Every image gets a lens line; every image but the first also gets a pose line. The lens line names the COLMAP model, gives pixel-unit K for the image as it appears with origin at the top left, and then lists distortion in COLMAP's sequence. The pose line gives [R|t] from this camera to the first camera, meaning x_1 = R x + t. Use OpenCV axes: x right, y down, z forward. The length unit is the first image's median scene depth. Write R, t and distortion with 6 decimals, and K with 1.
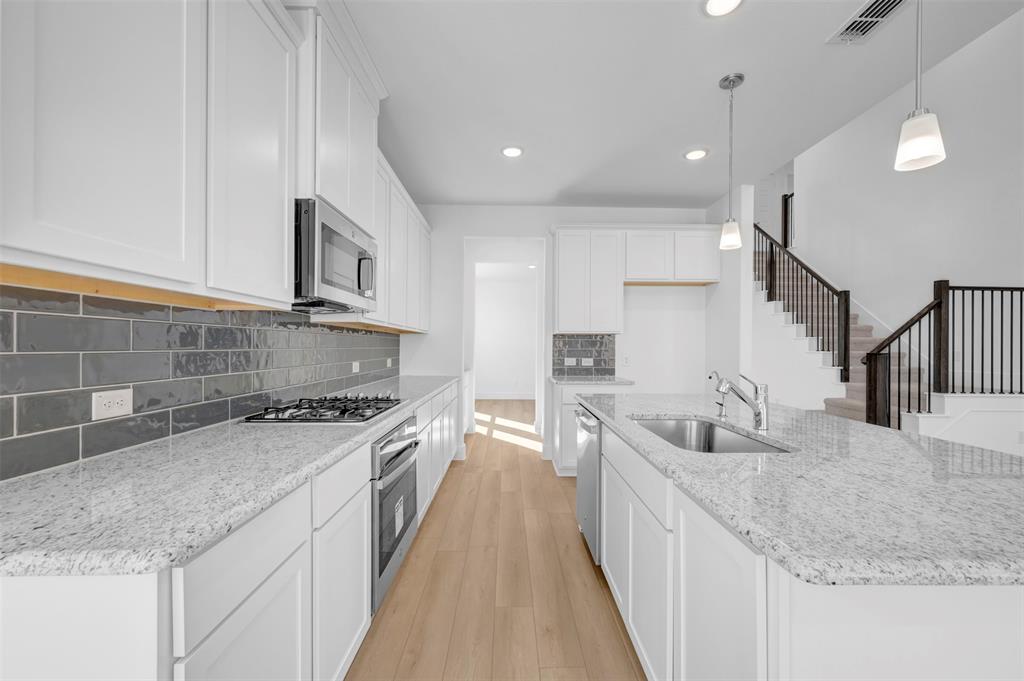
lens RADIAL K [[405.4, 0, 519.4], [0, 405.4, 345.7], [0, 0, 1]] dist [0.000670, 0.000201]
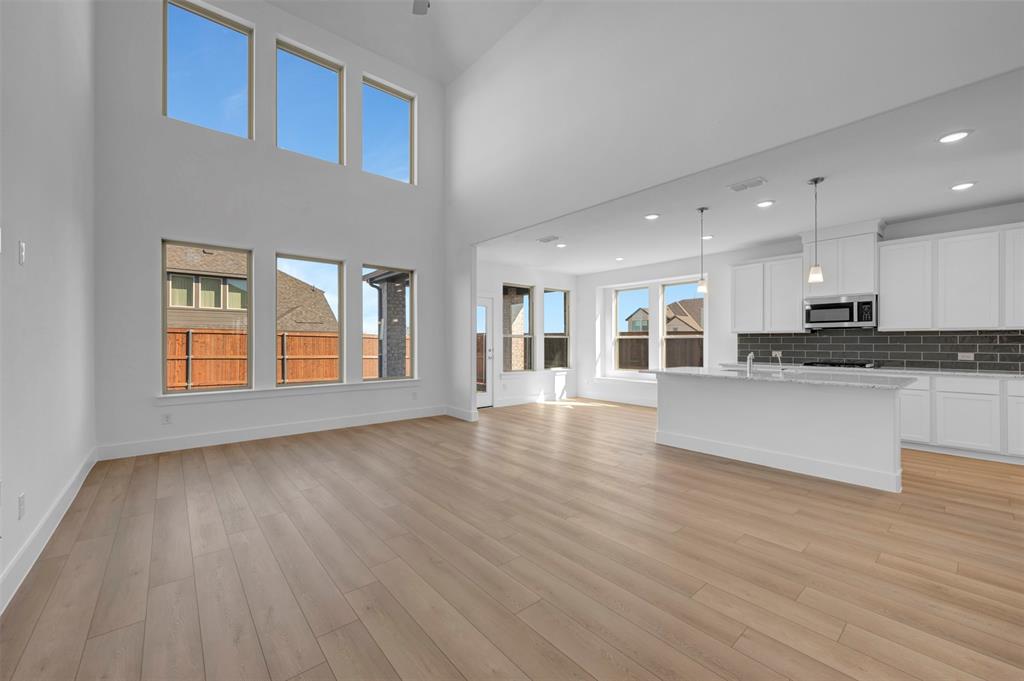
lens RADIAL K [[404.3, 0, 516.9], [0, 404.3, 339.8], [0, 0, 1]] dist [0.001267, 0.000034]
pose [[-0.774824, -0.006171, -0.632147, 1.390621], [-0.000759, 0.999961, -0.008832, 0.004126], [0.632176, -0.006363, -0.774798, 0.839130]]
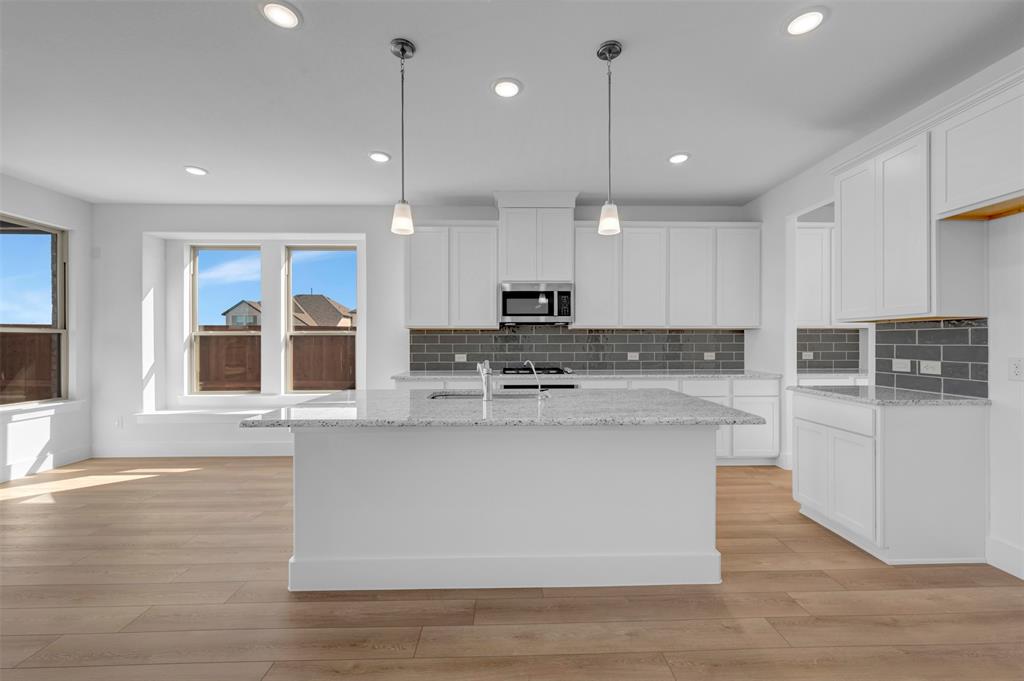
lens RADIAL K [[409.9, 0, 516.8], [0, 409.9, 340.2], [0, 0, 1]] dist [0.001236, 0.000212]
pose [[-0.002371, -0.006176, -0.999978, 0.801709], [0.005207, 0.999967, -0.006188, 0.002051], [0.999984, -0.005221, -0.002339, 0.442575]]
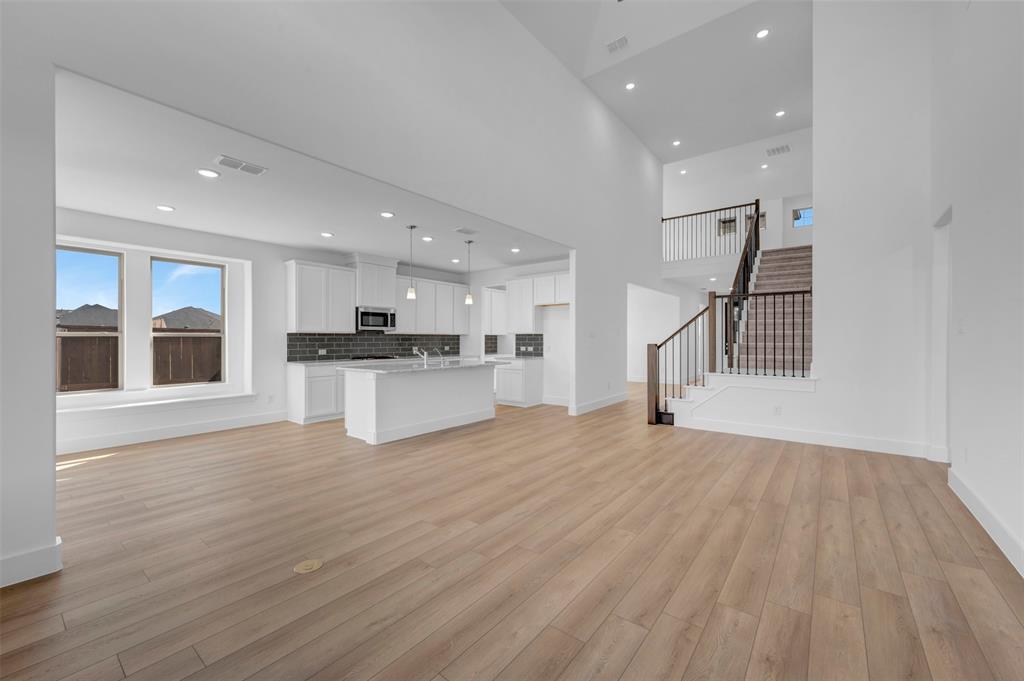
lens RADIAL K [[405.4, 0, 519.4], [0, 405.4, 345.7], [0, 0, 1]] dist [0.000670, 0.000201]
pose [[0.774527, 0.003259, -0.632532, 1.373116], [0.007643, 0.999866, 0.014510, -0.001831], [0.632494, -0.016072, 0.774398, -0.479741]]
